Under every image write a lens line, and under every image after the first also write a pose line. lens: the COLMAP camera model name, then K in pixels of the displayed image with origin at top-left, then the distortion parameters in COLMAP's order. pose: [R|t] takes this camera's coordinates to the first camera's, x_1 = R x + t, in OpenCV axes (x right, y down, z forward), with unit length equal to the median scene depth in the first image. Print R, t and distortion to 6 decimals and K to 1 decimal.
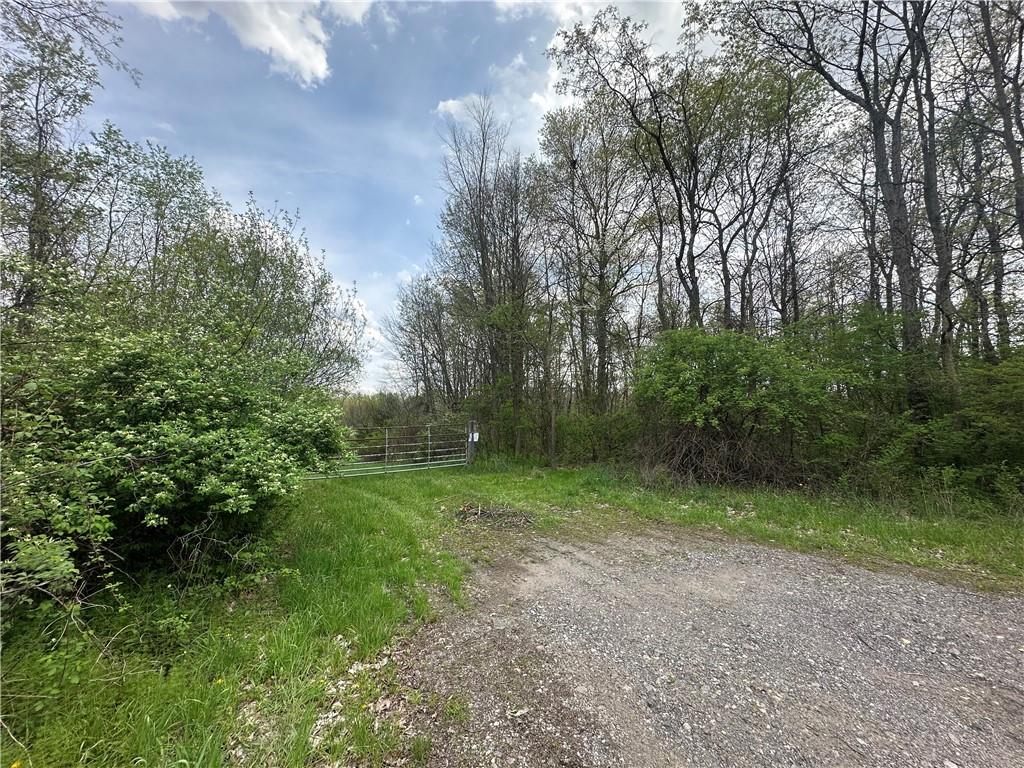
lens RADIAL K [[410.0, 0, 512.5], [0, 410.0, 381.0], [0, 0, 1]] dist [0.000836, 0.000002]
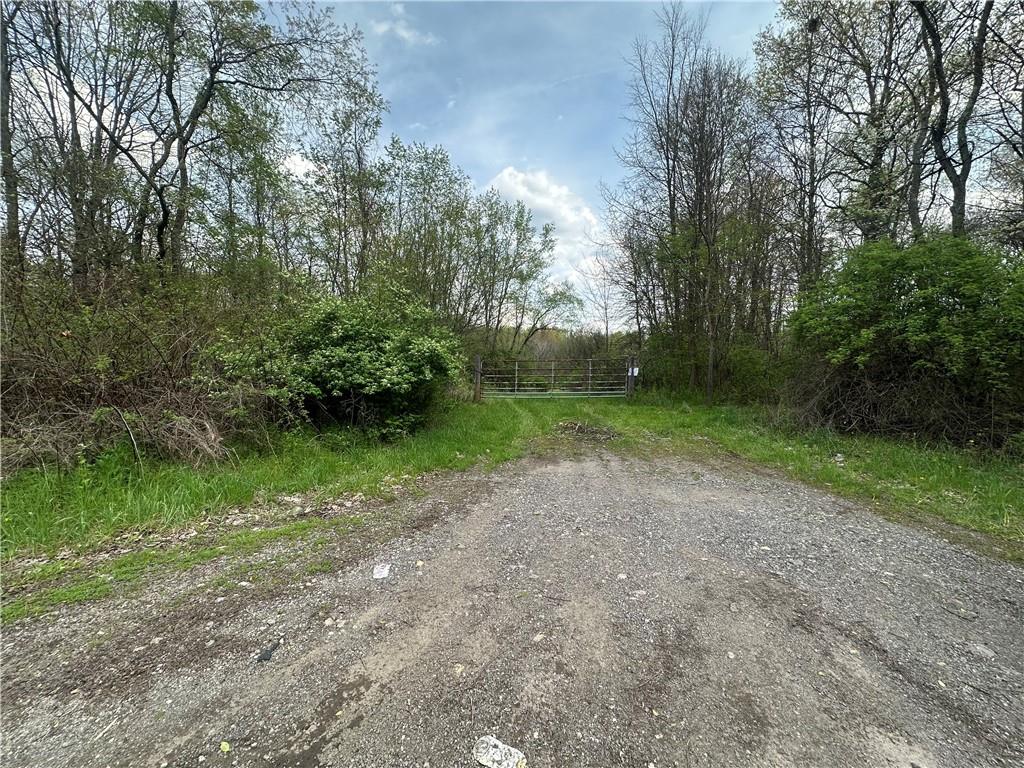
lens RADIAL K [[410.0, 0, 511.3], [0, 410.0, 388.0], [0, 0, 1]] dist [0.000836, 0.000002]
pose [[0.831113, 0.068771, -0.551834, 0.230358], [0.025166, 0.986656, 0.160861, -0.000652], [0.555533, -0.147581, 0.818292, -0.050438]]
